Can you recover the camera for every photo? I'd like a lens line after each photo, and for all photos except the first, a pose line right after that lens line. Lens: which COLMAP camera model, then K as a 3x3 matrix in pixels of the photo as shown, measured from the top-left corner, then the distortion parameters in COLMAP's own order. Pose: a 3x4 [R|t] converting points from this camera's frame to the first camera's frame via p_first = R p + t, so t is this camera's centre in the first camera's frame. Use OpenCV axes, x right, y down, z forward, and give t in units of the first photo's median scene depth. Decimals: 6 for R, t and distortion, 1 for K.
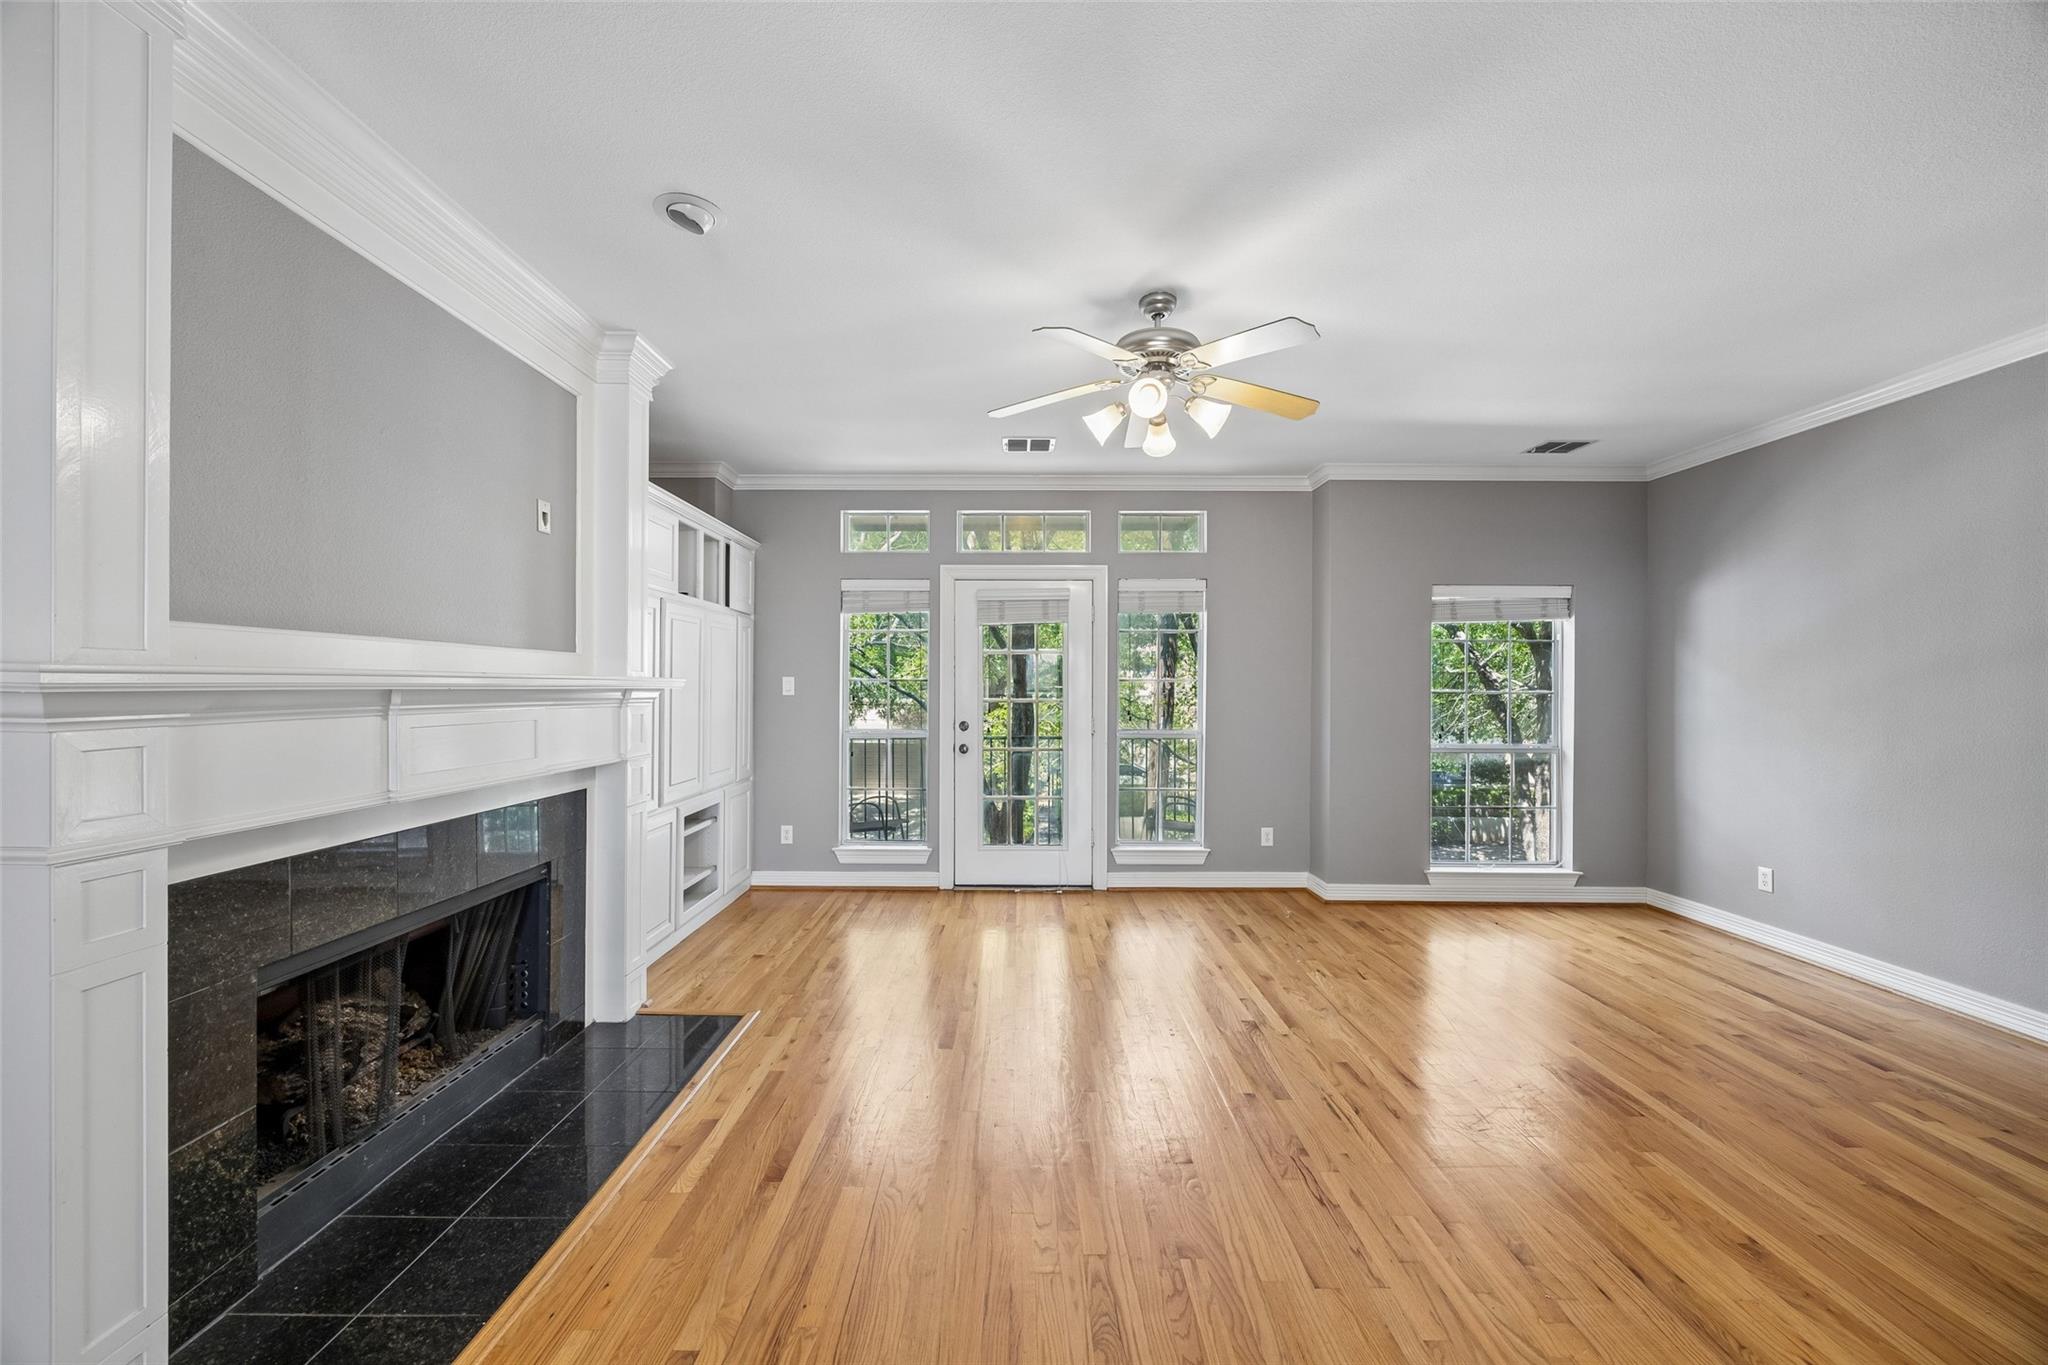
lens RADIAL K [[779.2, 0, 1021.4], [0, 779.2, 685.4], [0, 0, 1]] dist [-0.003615, -0.000200]
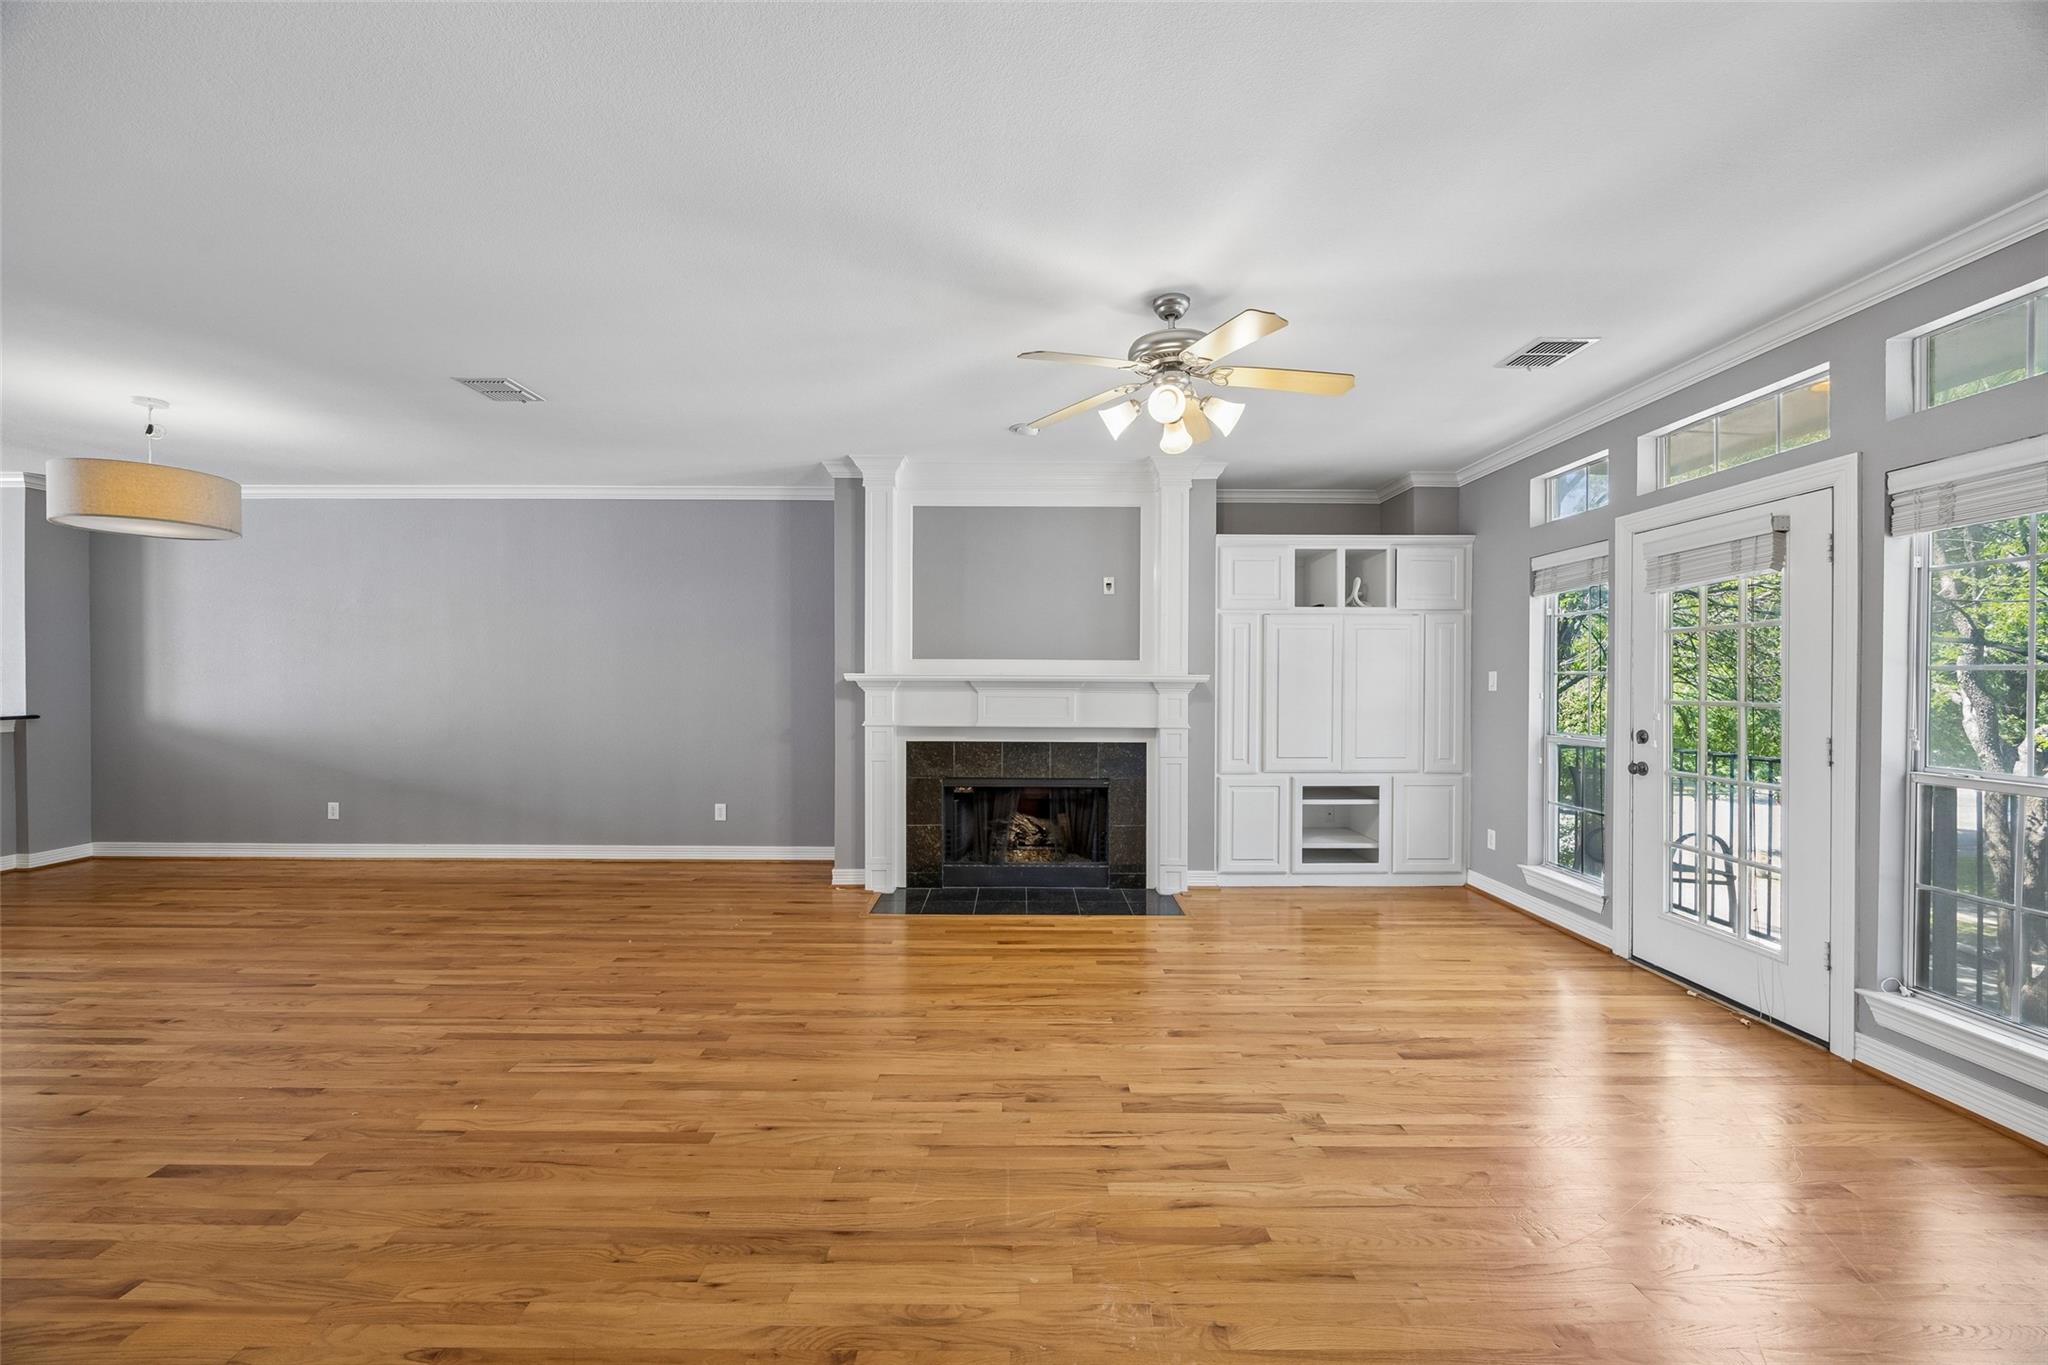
lens RADIAL K [[779.2, 0, 1014.4], [0, 779.2, 680.2], [0, 0, 1]] dist [-0.003615, -0.000200]
pose [[-0.004073, -0.001240, -0.999991, 0.740051], [-0.001814, 0.999998, -0.001233, 0.002487], [0.999990, 0.001809, -0.004076, 0.494224]]
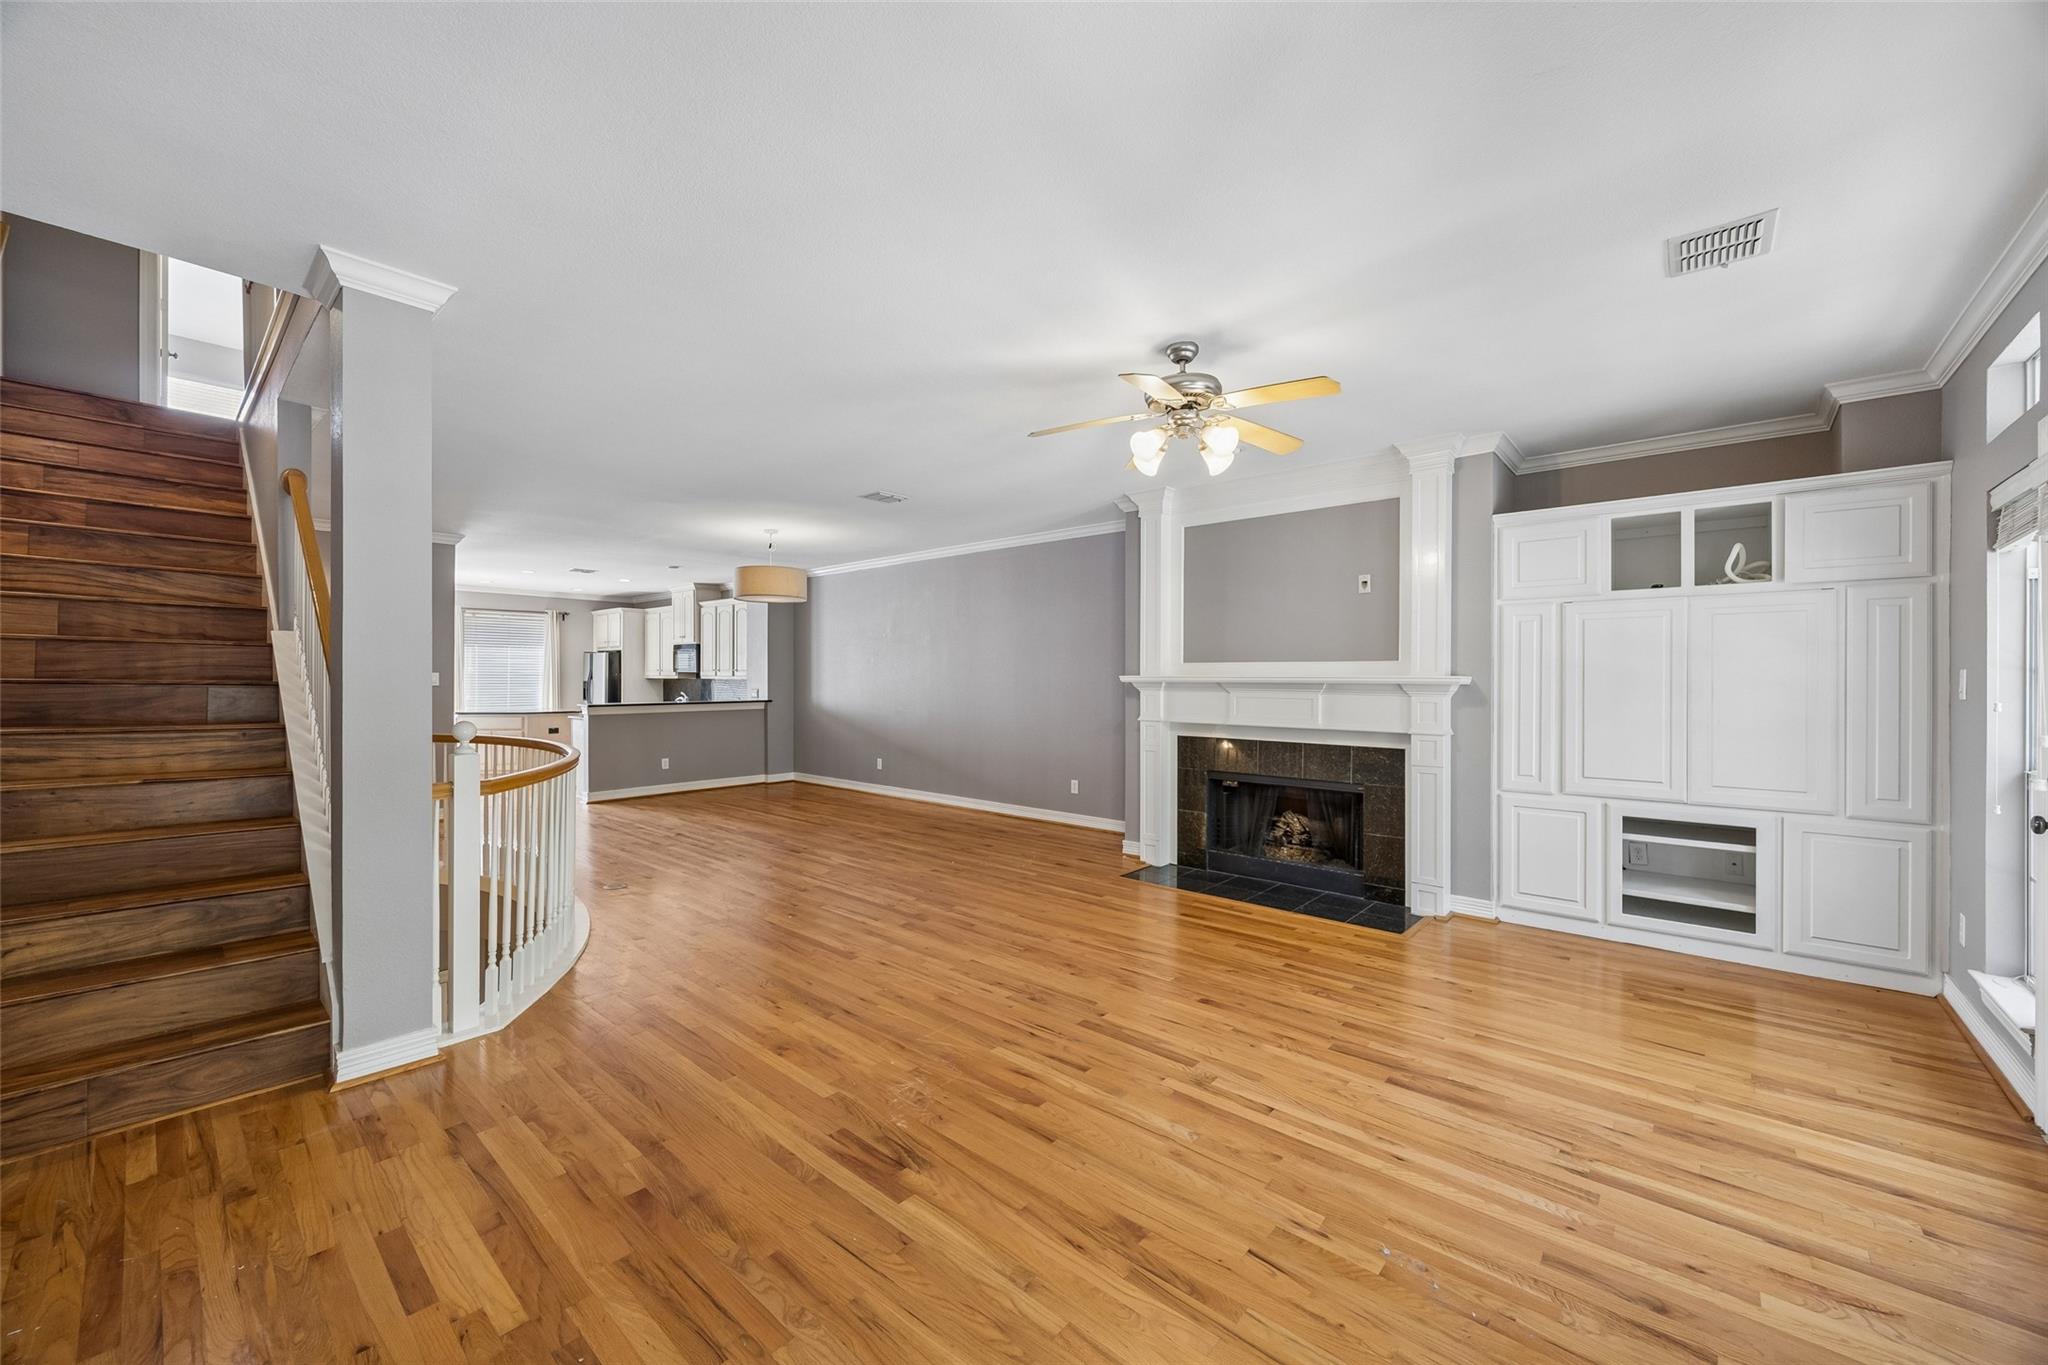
lens RADIAL K [[779.2, 0, 1016.1], [0, 779.2, 679.3], [0, 0, 1]] dist [-0.003615, -0.000200]
pose [[-0.667058, -0.004981, -0.744989, 0.743586], [-0.003863, 0.999987, -0.003227, 0.002122], [0.744996, 0.000725, -0.667069, 0.985516]]
